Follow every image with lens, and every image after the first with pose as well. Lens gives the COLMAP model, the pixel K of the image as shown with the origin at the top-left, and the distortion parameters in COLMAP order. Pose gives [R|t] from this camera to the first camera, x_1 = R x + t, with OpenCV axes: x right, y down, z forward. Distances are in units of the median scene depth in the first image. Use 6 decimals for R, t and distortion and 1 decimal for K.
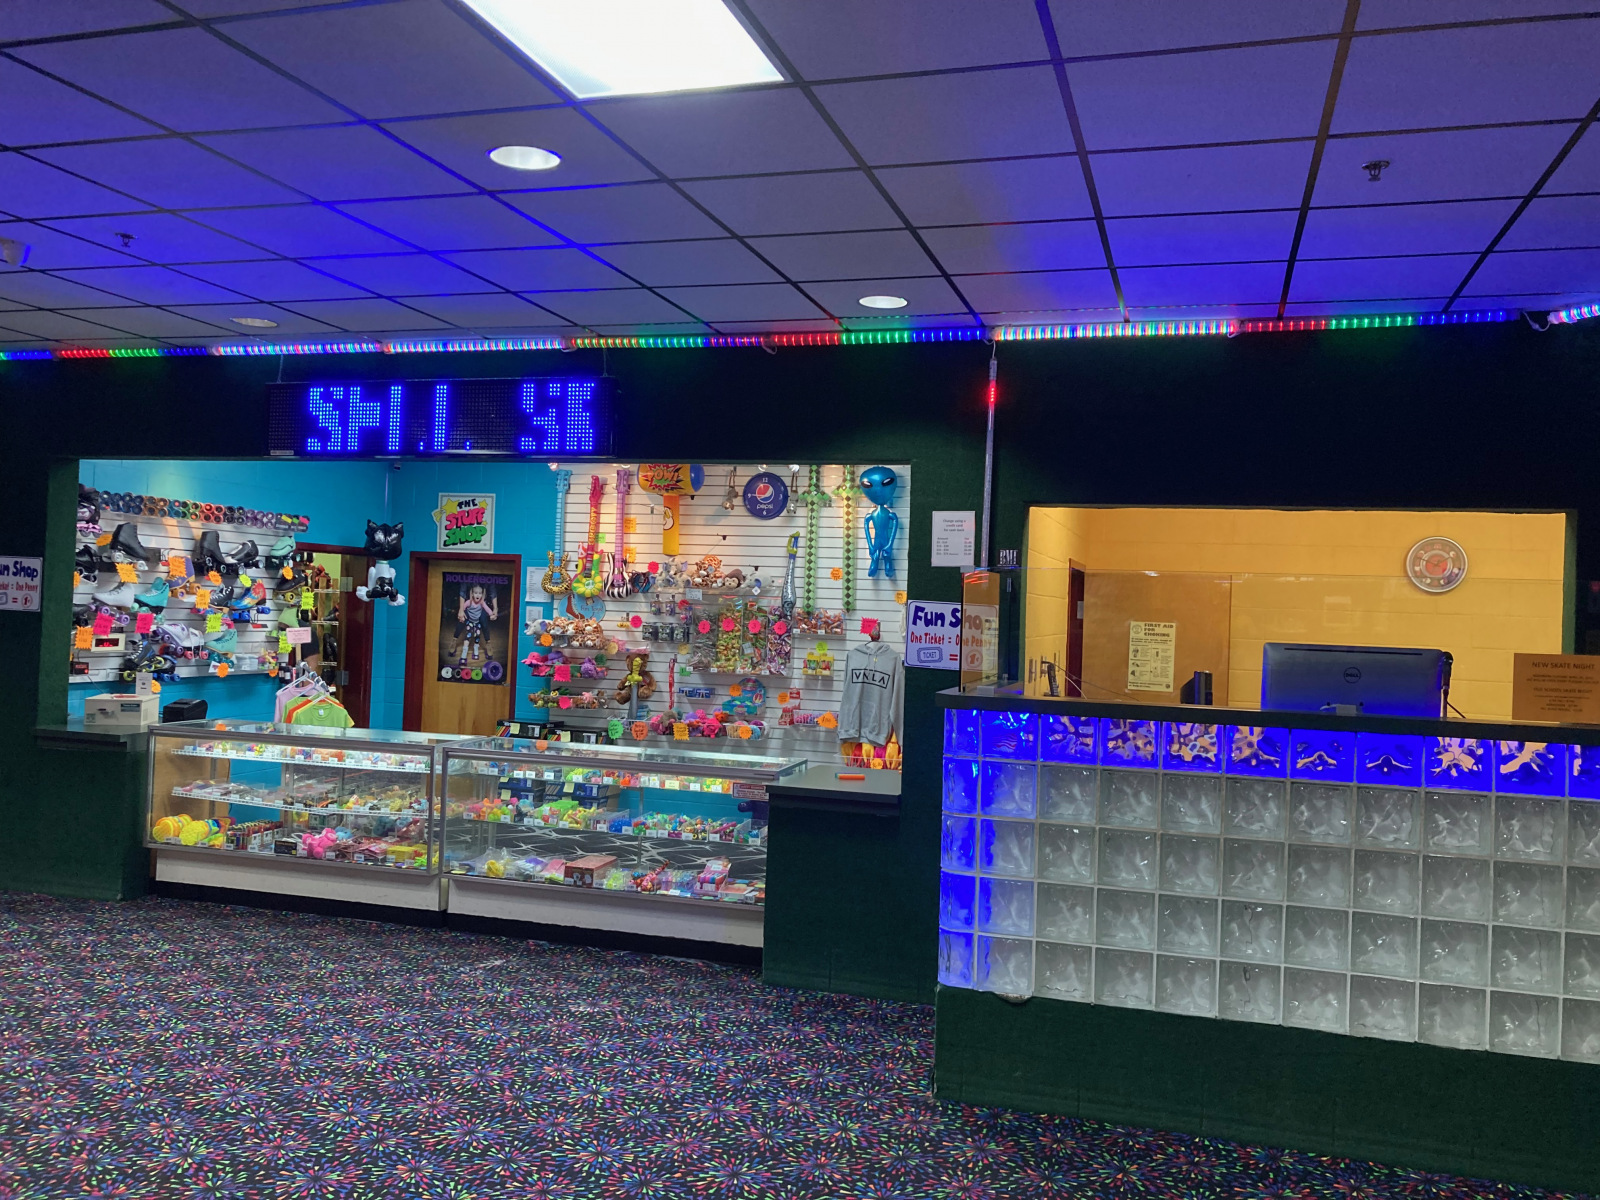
lens RADIAL K [[1307.2, 0, 838.4], [0, 1307.2, 601.1], [0, 0, 1]] dist [0.033292, -0.031392]
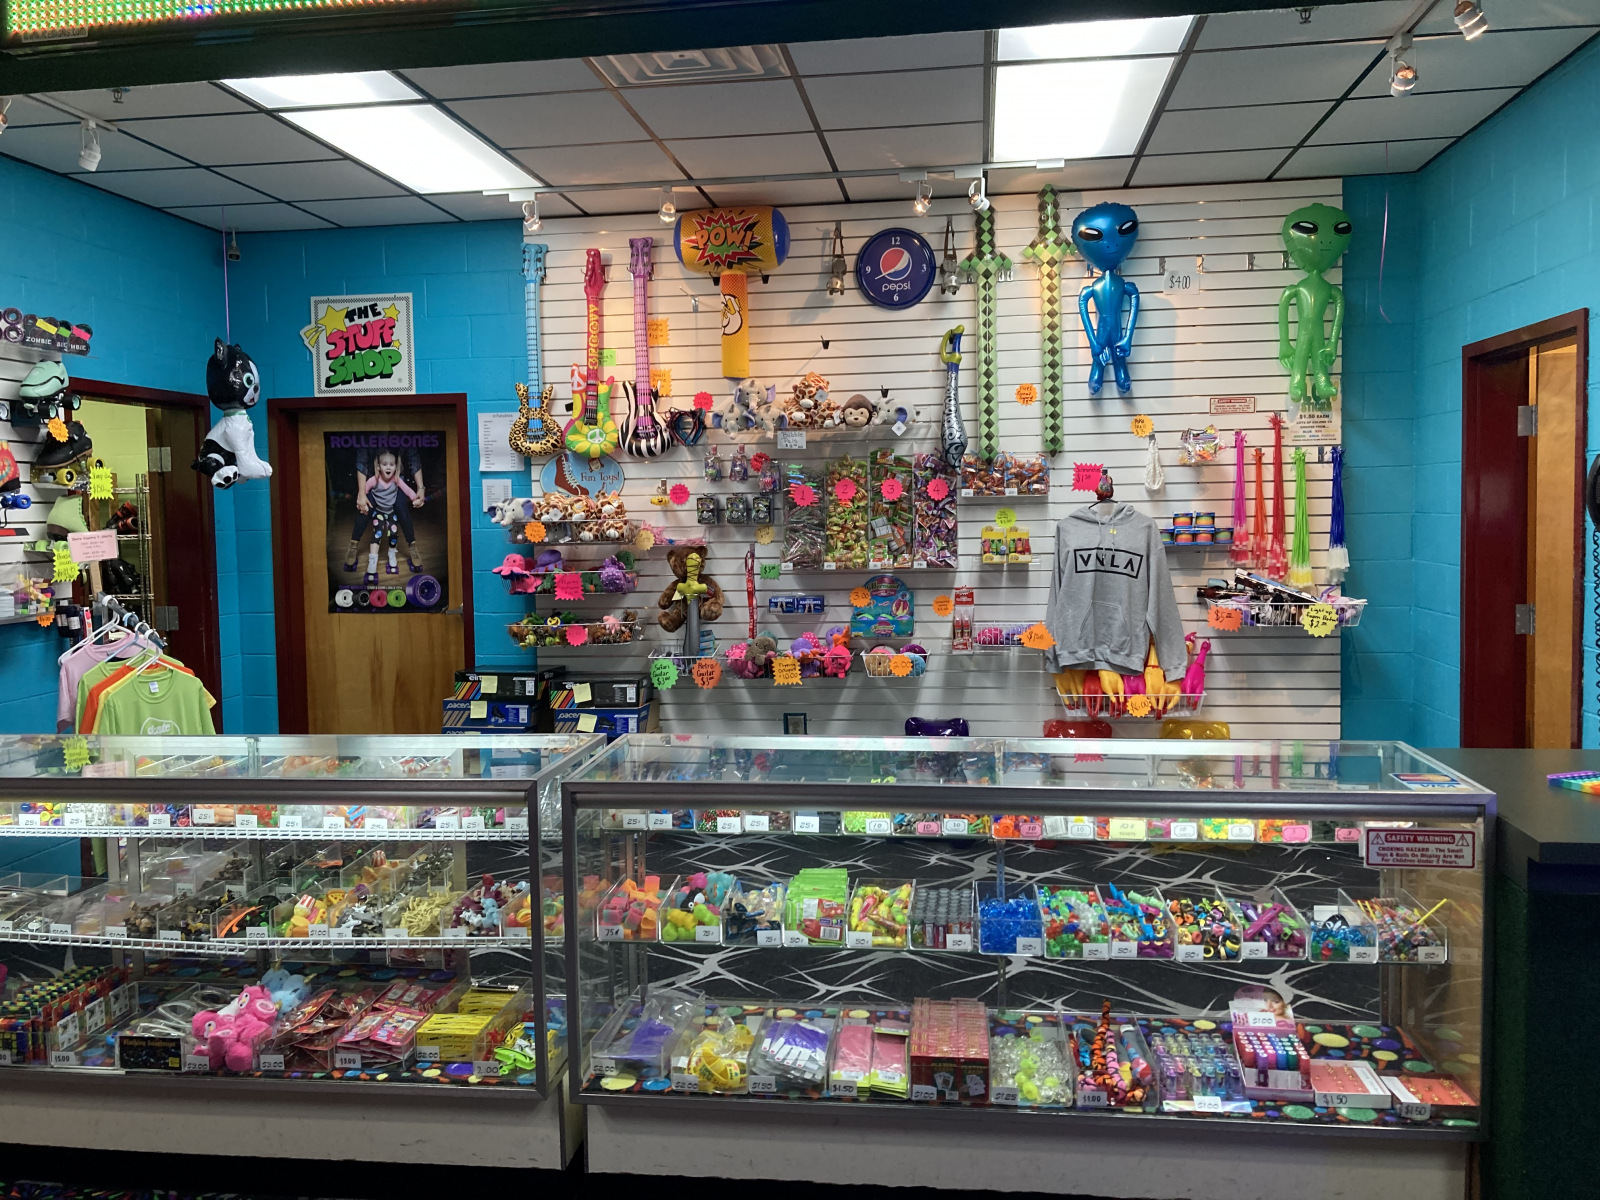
lens RADIAL K [[1307.2, 0, 805.6], [0, 1307.2, 585.5], [0, 0, 1]] dist [0.033292, -0.031392]
pose [[0.988560, -0.063179, 0.136960, -0.188846], [0.054021, 0.996113, 0.069580, 0.019582], [-0.140824, -0.061386, 0.988130, 0.408849]]
